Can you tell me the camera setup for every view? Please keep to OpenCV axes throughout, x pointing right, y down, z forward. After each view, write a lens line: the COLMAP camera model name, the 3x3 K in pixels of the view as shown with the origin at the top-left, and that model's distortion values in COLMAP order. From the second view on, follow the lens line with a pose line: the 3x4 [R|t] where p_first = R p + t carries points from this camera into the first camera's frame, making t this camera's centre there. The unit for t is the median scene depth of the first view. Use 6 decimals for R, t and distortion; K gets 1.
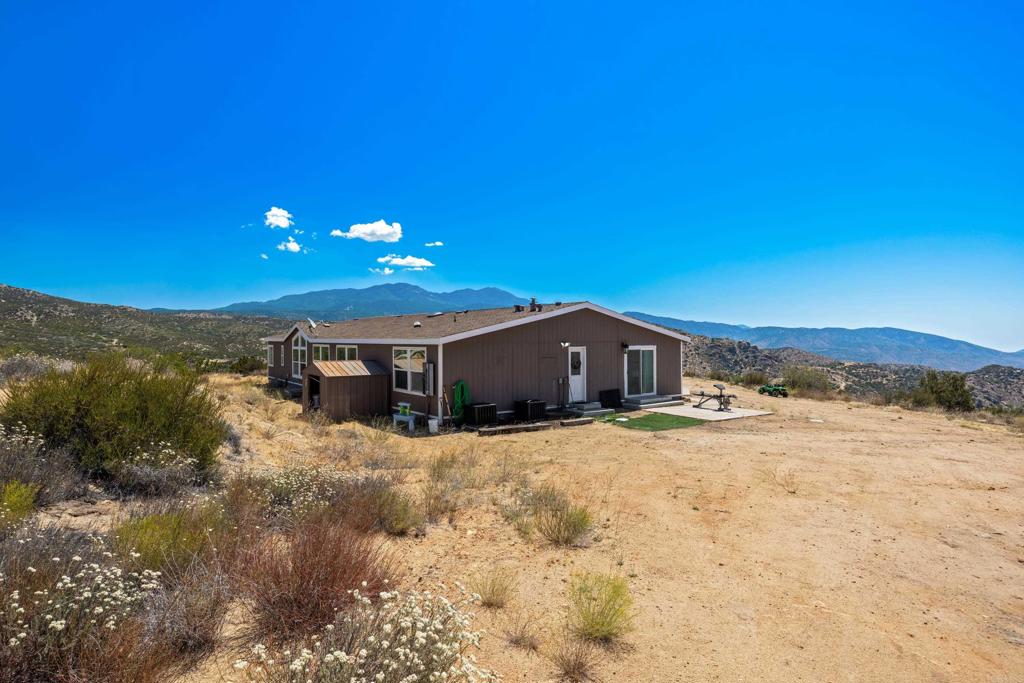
lens RADIAL K [[563.8, 0, 512.0], [0, 563.8, 341.5], [0, 0, 1]] dist [-0.002018, -0.001162]
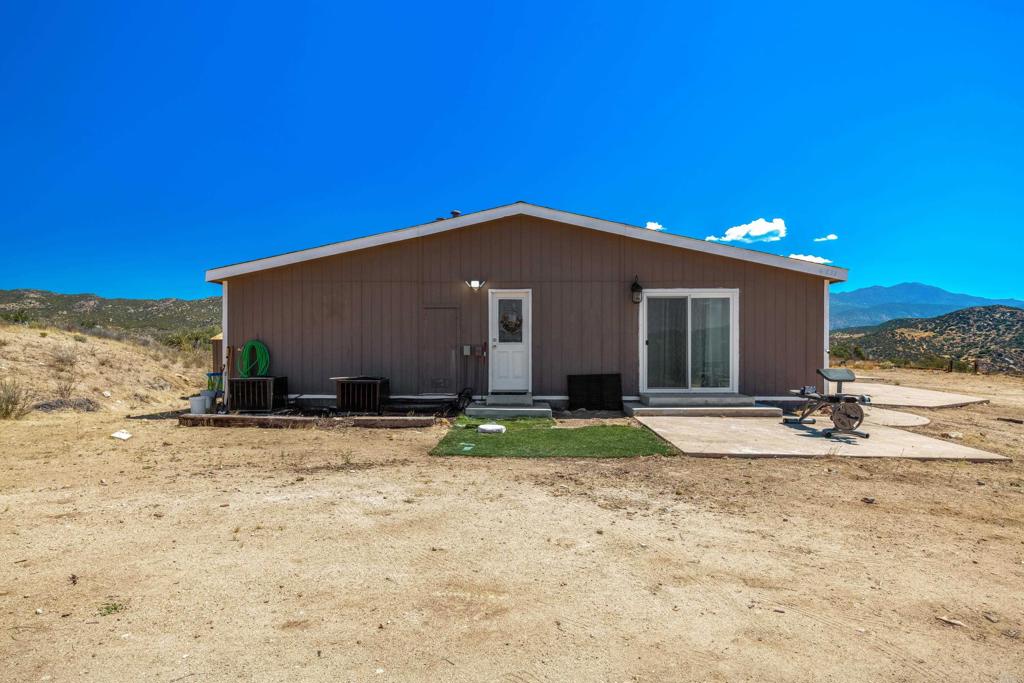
lens RADIAL K [[563.8, 0, 512.0], [0, 563.8, 341.5], [0, 0, 1]] dist [-0.002018, -0.001162]
pose [[0.791109, -0.003858, -0.611663, 0.421776], [-0.005325, 0.999899, -0.013195, 0.062493], [0.611652, 0.013695, 0.791008, 0.544084]]
